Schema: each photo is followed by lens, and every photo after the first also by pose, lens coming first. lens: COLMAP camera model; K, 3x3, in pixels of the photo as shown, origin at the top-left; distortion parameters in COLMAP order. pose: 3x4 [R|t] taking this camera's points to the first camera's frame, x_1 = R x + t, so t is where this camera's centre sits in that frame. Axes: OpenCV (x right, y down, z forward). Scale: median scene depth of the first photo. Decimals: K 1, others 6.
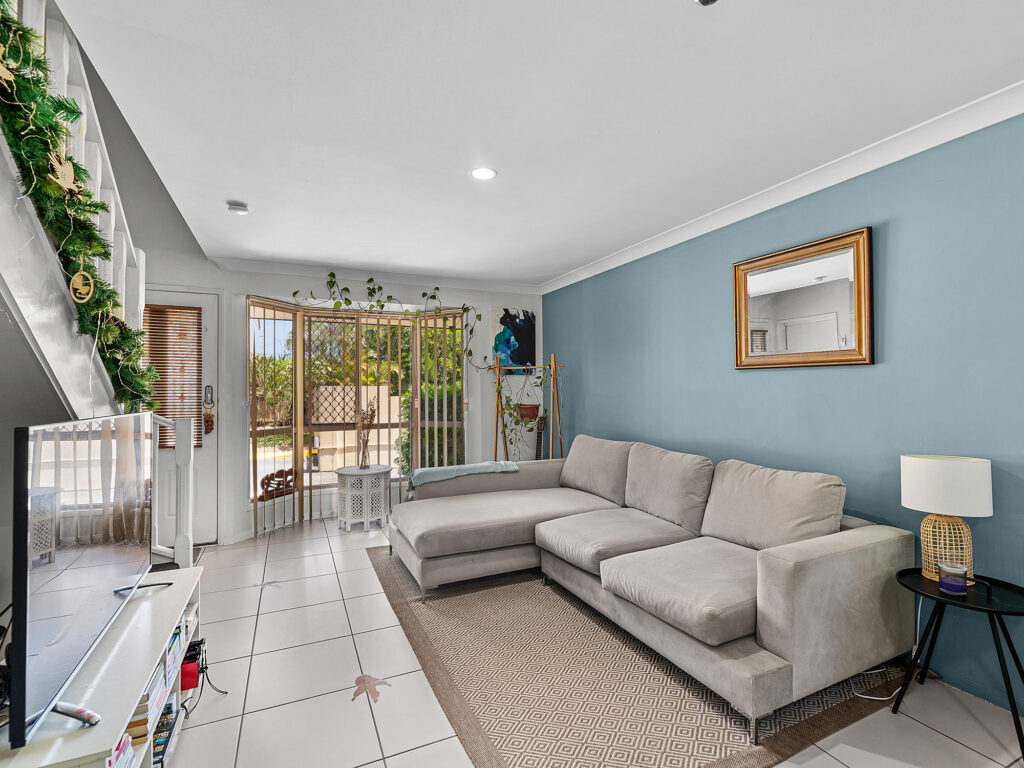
lens RADIAL K [[484.4, 0, 512.0], [0, 484.4, 384.0], [0, 0, 1]] dist [-0.000984, -0.000140]
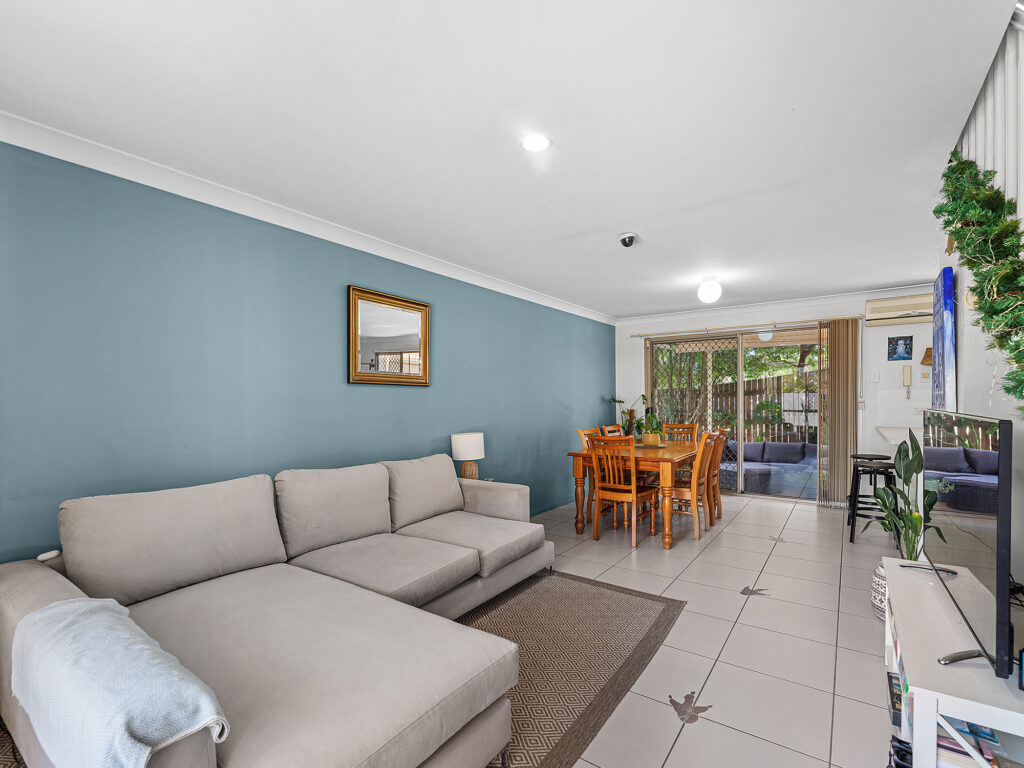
lens RADIAL K [[468.1, 0, 509.2], [0, 468.1, 418.7], [0, 0, 1]] dist [0.000526, 0.000113]
pose [[-0.491948, -0.018126, 0.870436, -0.803430], [0.002849, 0.999744, 0.022428, 0.032190], [-0.870620, 0.013513, -0.491771, 1.540977]]
